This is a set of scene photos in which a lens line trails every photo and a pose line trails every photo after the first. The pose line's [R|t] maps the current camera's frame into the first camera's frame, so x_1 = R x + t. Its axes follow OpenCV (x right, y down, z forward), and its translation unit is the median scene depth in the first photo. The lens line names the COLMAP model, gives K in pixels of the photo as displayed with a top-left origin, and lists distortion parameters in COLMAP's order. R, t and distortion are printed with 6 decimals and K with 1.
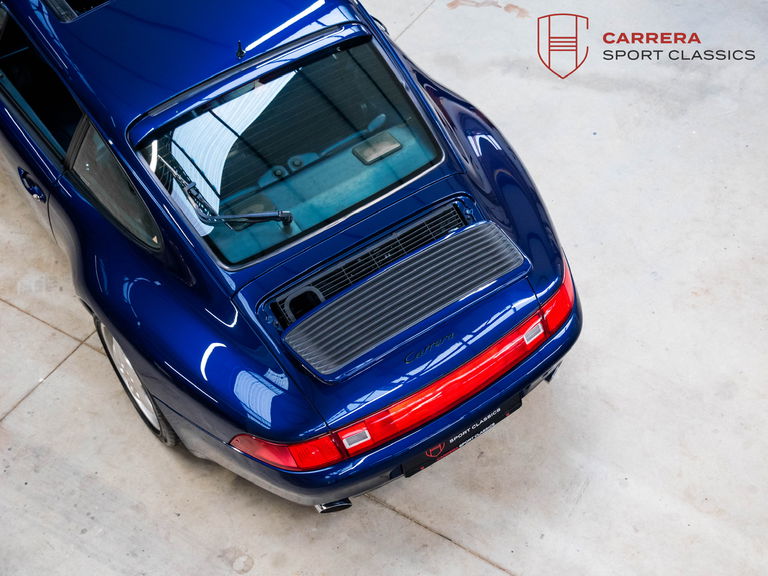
lens RADIAL K [[1298.3, 0, 451.0], [0, 1298.3, 306.2], [0, 0, 1]] dist [0.172959, 0.101012]
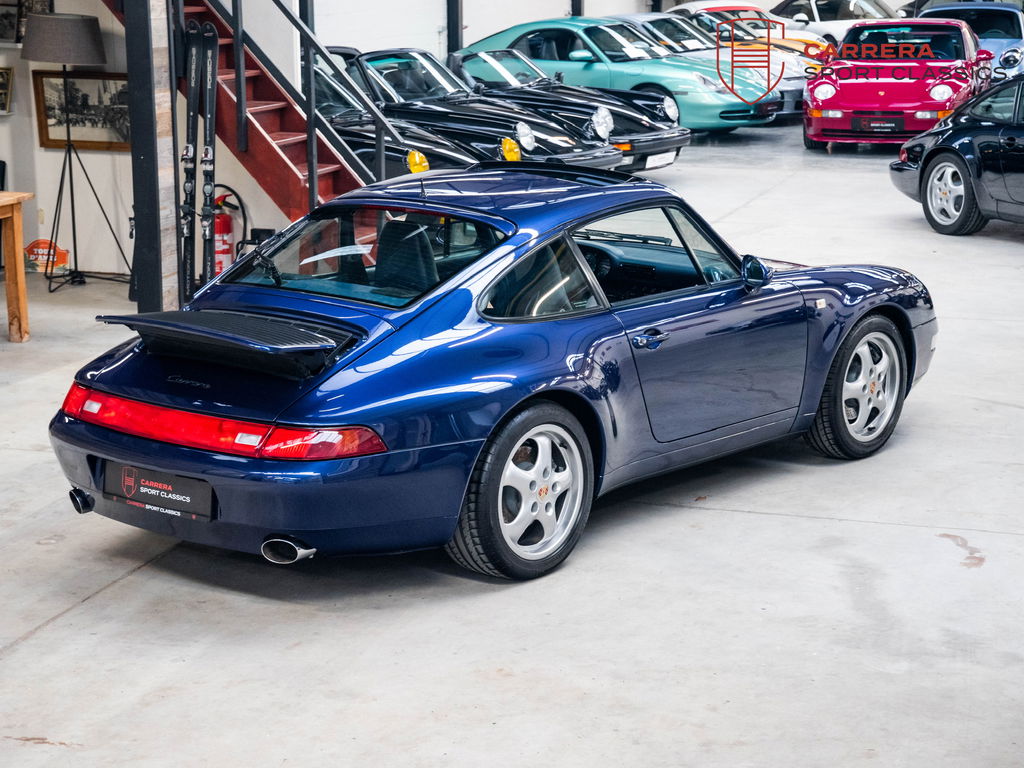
lens RADIAL K [[2082.5, 0, 512.0], [0, 2082.5, 384.0], [0, 0, 1]] dist [0.346949, -0.092907]
pose [[0.258619, 0.230360, -0.938110, 1.371578], [-0.761204, 0.646496, -0.051097, -0.063528], [0.594714, 0.727308, 0.342547, 0.565917]]
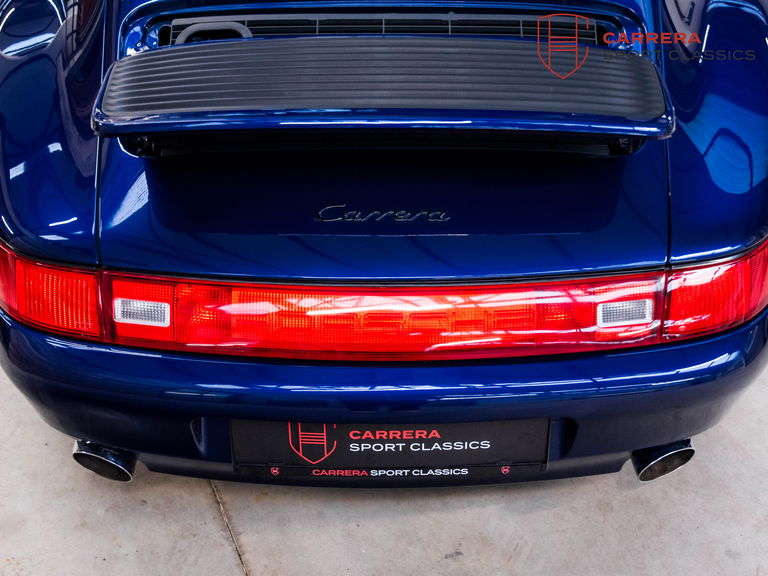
lens RADIAL K [[1083.2, 0, 385.0], [0, 1083.2, 302.9], [0, 0, 1]] dist [0.057164, 0.089511]
pose [[0.815405, 0.380060, -0.436656, 0.148266], [-0.468664, 0.876175, -0.112565, 0.092340], [0.339806, 0.296431, 0.892559, 0.620003]]
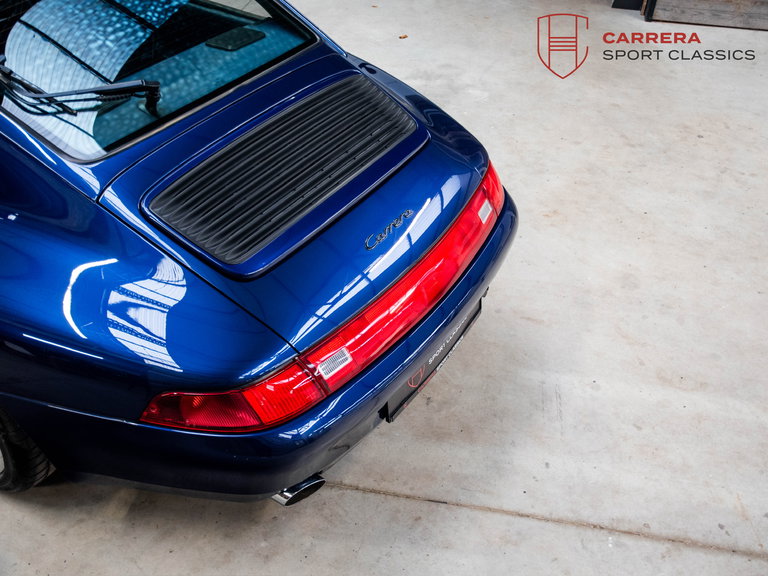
lens RADIAL K [[783.4, 0, 384.0], [0, 783.4, 288.0], [0, 0, 1]] dist [-0.032678, 0.100902]
pose [[0.922690, -0.191716, 0.334496, -0.159117], [0.258263, 0.951524, -0.167042, 0.125692], [-0.286256, 0.240516, 0.927475, 0.551984]]
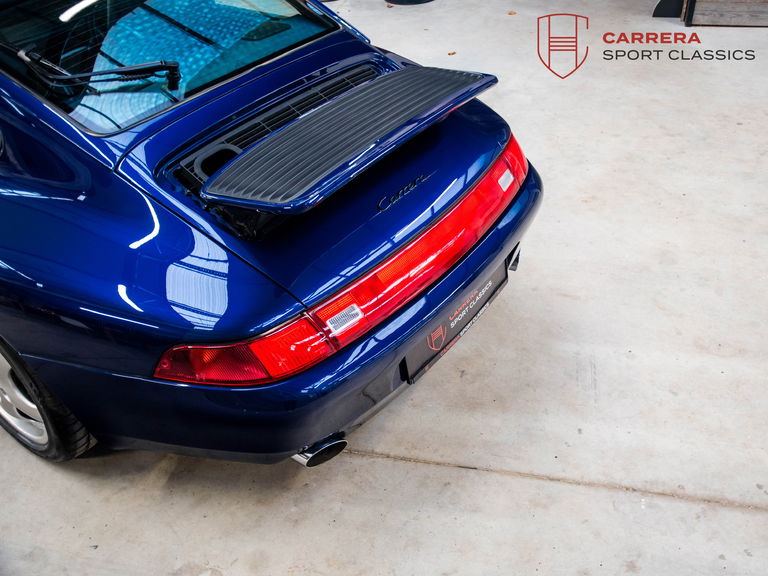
lens RADIAL K [[727.1, 0, 407.6], [0, 727.1, 286.6], [0, 0, 1]] dist [-0.066599, 0.104146]
pose [[0.941156, -0.212806, 0.262561, -0.123659], [0.275141, 0.933592, -0.229571, 0.164255], [-0.196271, 0.288303, 0.937208, 0.575804]]
